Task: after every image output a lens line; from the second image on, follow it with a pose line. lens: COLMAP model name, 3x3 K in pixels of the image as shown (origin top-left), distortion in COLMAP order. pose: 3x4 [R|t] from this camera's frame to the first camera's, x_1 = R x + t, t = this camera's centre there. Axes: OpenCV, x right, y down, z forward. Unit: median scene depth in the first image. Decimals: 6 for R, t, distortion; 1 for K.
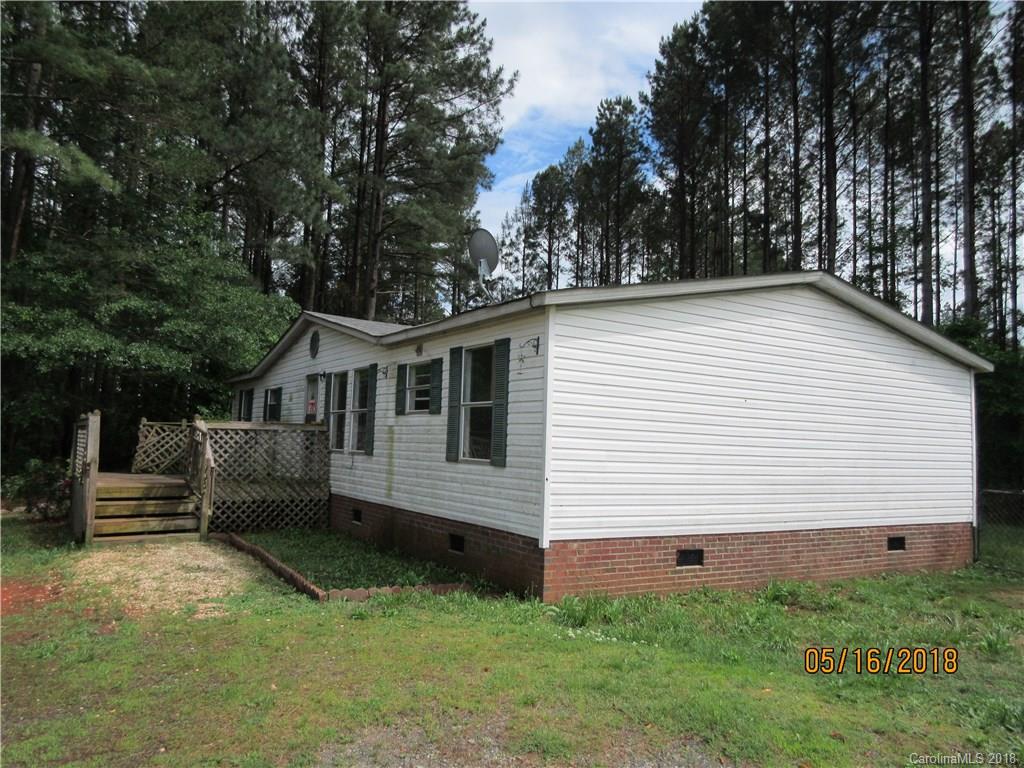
lens RADIAL K [[772.3, 0, 513.6], [0, 772.3, 378.8], [0, 0, 1]] dist [-0.006803, 0.019040]
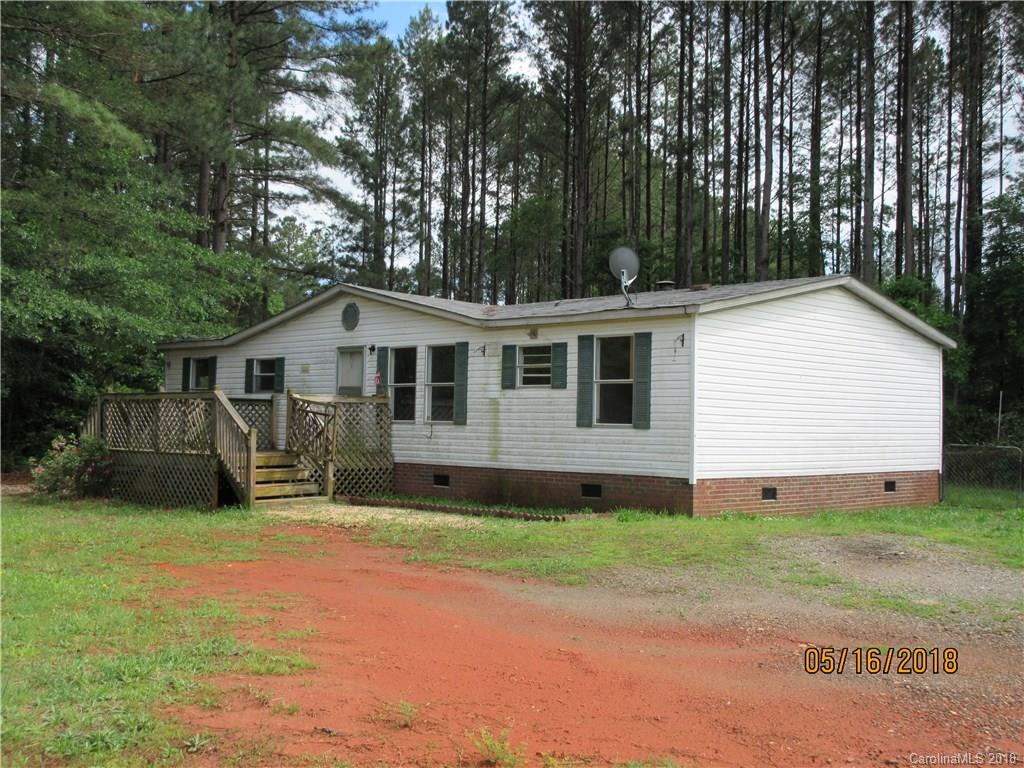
lens RADIAL K [[1163.4, 0, 511.5], [0, 1163.4, 382.5], [0, 0, 1]] dist [0.023263, 0.000000]
pose [[0.971032, -0.007372, 0.238835, -0.558506], [-0.005869, 0.998487, 0.054683, -0.058211], [-0.238877, -0.054501, 0.969519, -0.693131]]
